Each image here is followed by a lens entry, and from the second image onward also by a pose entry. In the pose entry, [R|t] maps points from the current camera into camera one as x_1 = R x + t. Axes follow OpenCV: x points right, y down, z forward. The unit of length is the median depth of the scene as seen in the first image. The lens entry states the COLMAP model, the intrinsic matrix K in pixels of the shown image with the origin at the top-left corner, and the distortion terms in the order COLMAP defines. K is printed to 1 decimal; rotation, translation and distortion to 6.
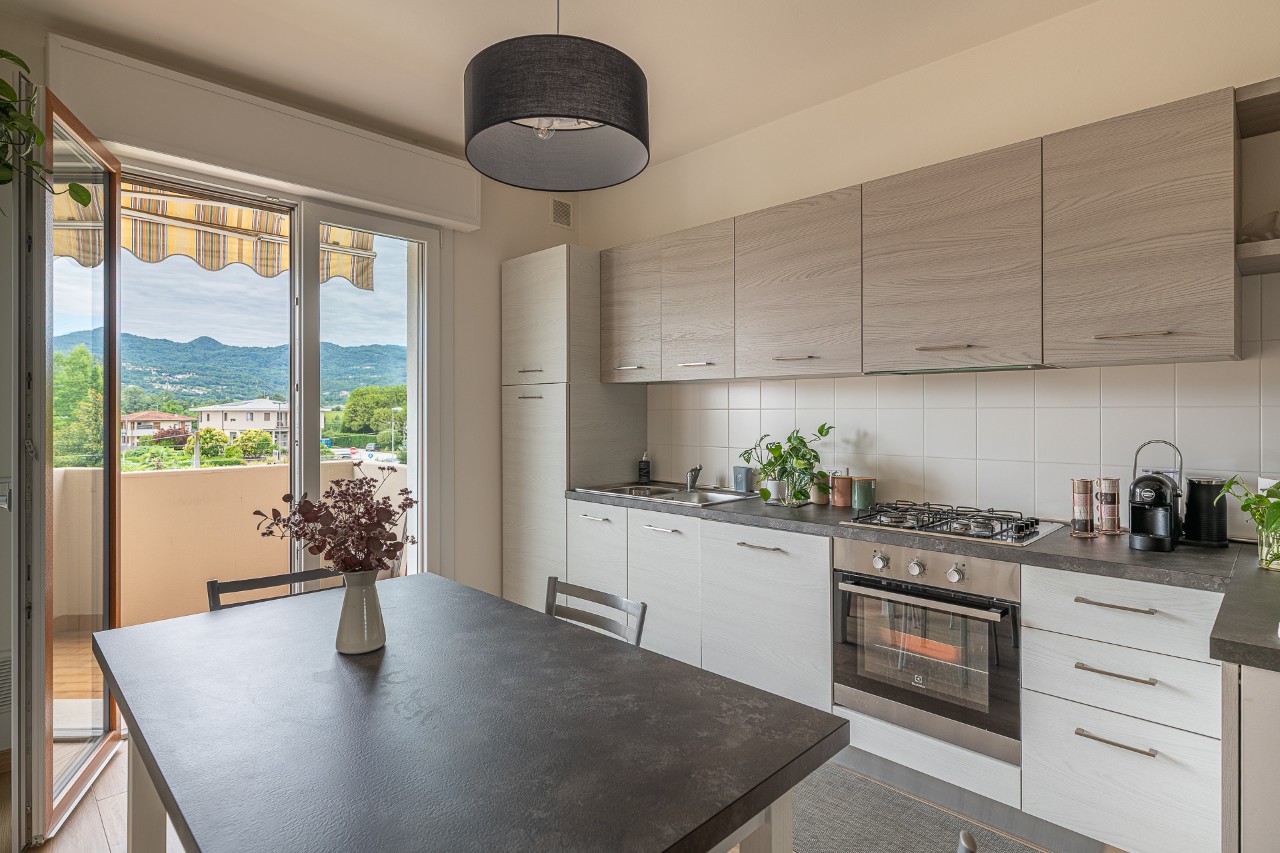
lens RADIAL K [[653.2, 0, 638.7], [0, 653.2, 428.9], [0, 0, 1]] dist [0.001945, 0.000317]
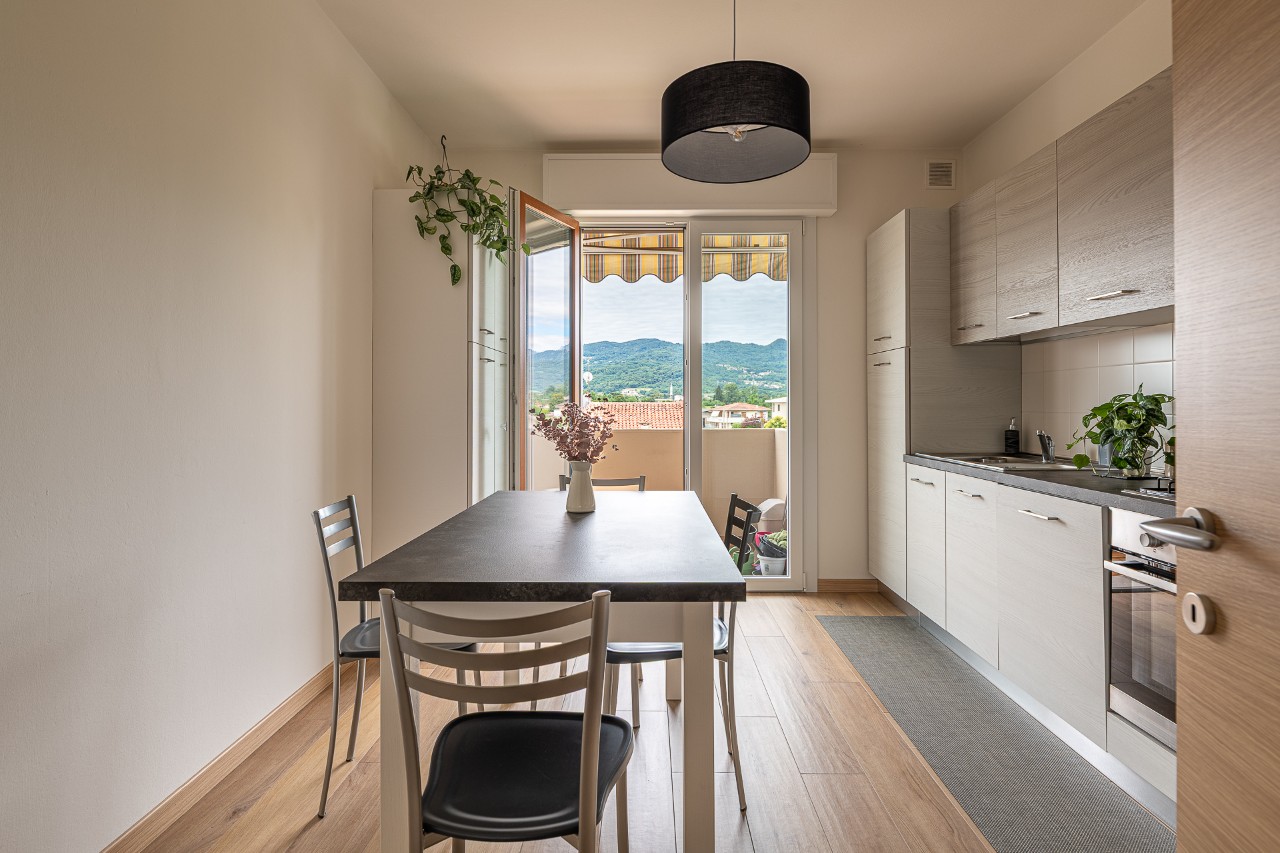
lens RADIAL K [[665.0, 0, 642.4], [0, 665.0, 412.8], [0, 0, 1]] dist [-0.000684, 0.000937]
pose [[0.697344, 0.008259, -0.716689, 0.334551], [-0.018015, 0.999820, -0.006006, 0.043683], [0.716510, 0.017099, 0.697368, -0.001552]]
